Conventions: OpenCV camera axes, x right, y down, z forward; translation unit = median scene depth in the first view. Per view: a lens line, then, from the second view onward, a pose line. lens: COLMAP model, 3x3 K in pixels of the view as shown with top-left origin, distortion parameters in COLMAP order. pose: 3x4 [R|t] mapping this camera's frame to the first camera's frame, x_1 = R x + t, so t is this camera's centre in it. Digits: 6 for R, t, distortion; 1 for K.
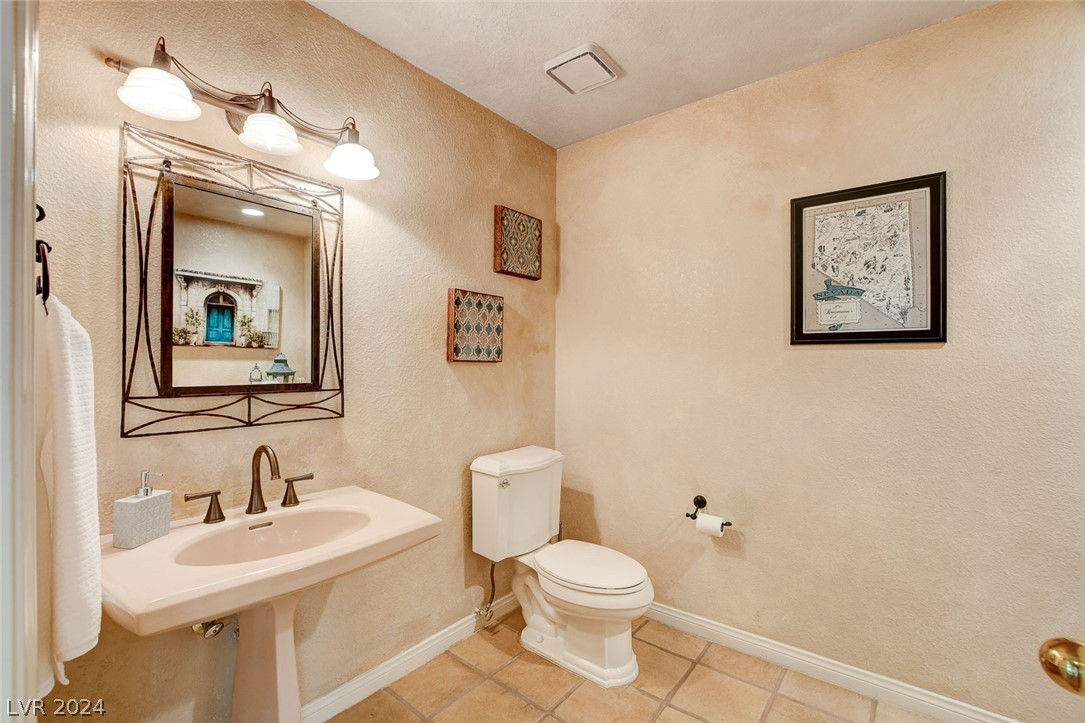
lens RADIAL K [[485.9, 0, 545.0], [0, 485.9, 364.4], [0, 0, 1]] dist [-0.027096, 0.002317]
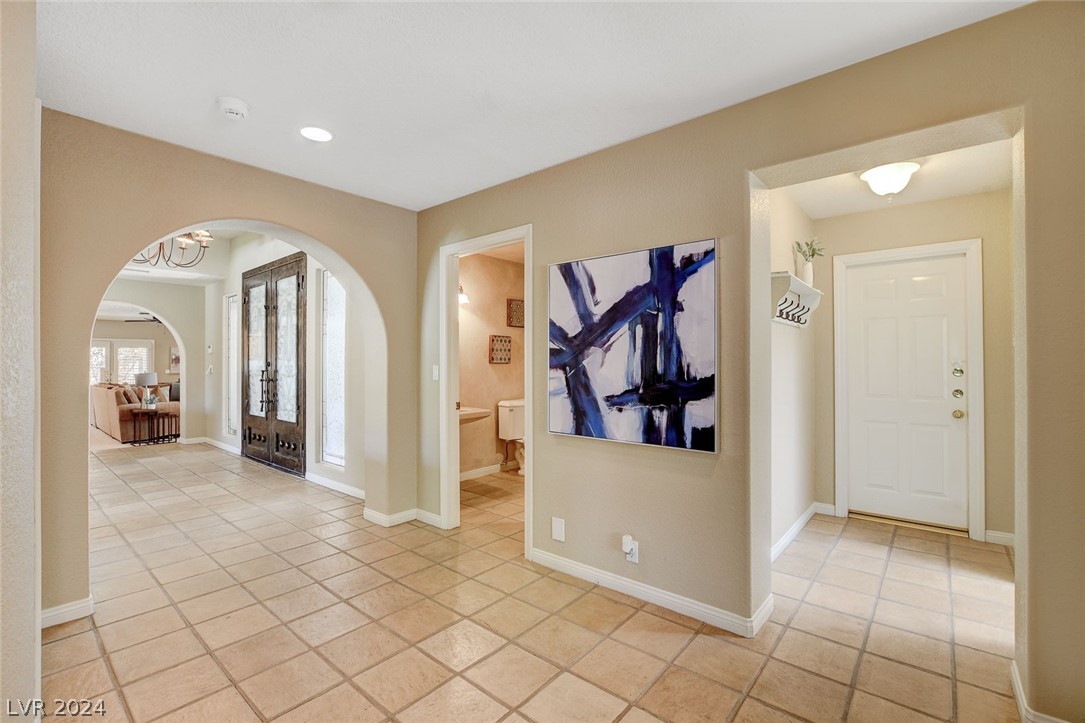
lens RADIAL K [[485.9, 0, 538.5], [0, 485.9, 361.3], [0, 0, 1]] dist [-0.027096, 0.002317]
pose [[0.998385, -0.005918, -0.056494, 0.203126], [0.005528, 0.999960, -0.007057, 0.003716], [0.056534, 0.006734, 0.998378, -1.530930]]
